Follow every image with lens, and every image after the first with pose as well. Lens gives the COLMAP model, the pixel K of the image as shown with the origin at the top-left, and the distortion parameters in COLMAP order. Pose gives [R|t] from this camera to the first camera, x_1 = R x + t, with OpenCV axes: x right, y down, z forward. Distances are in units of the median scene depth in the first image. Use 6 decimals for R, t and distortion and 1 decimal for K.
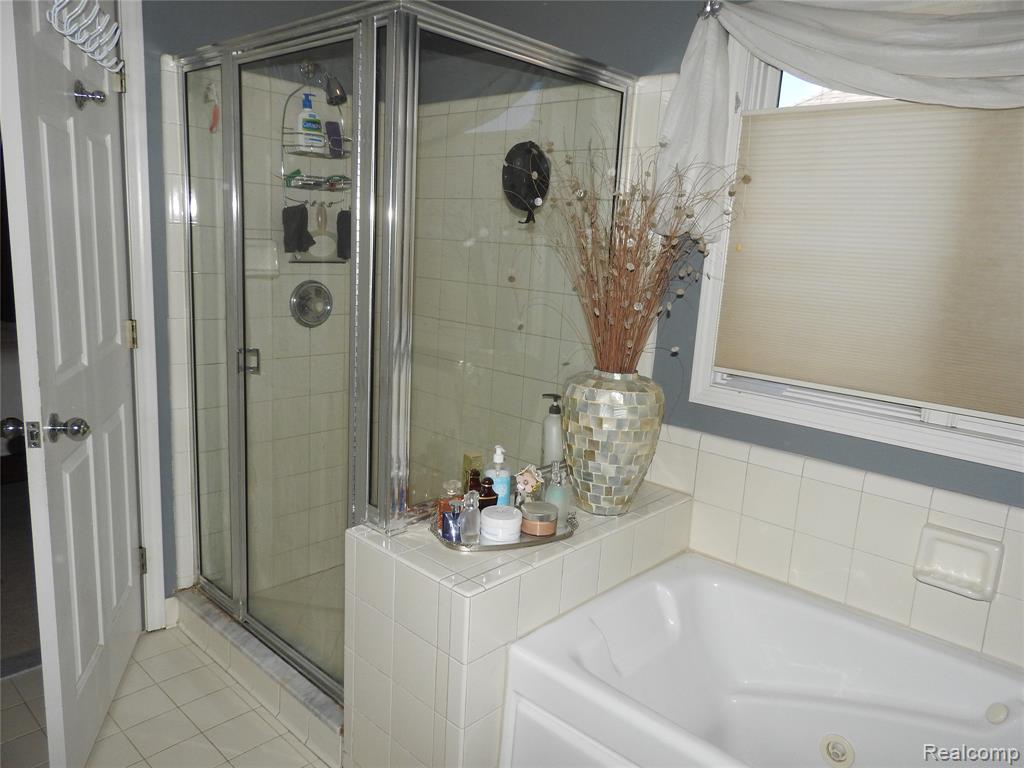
lens RADIAL K [[729.8, 0, 512.0], [0, 729.8, 384.0], [0, 0, 1]] dist [0.008263, -0.005603]
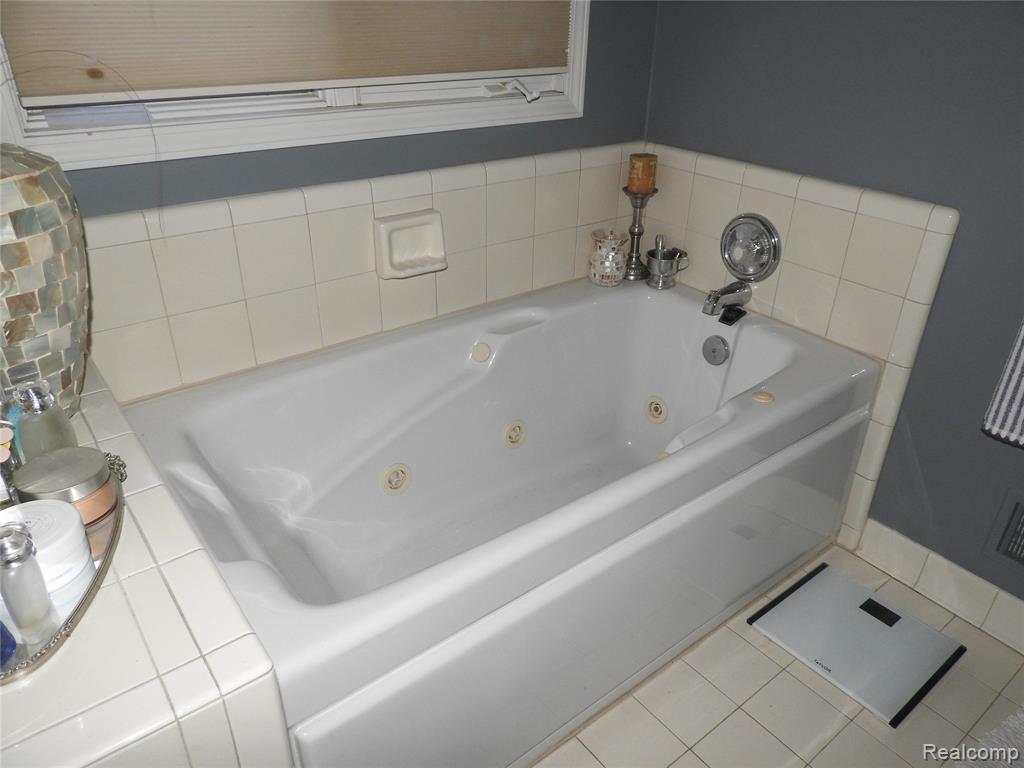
lens RADIAL K [[729.8, 0, 512.0], [0, 729.8, 384.0], [0, 0, 1]] dist [0.008263, -0.005603]
pose [[0.161276, -0.517810, 0.840157, -0.280004], [0.175937, 0.852749, 0.491798, -0.054074], [-0.971100, 0.068500, 0.228630, 0.628822]]
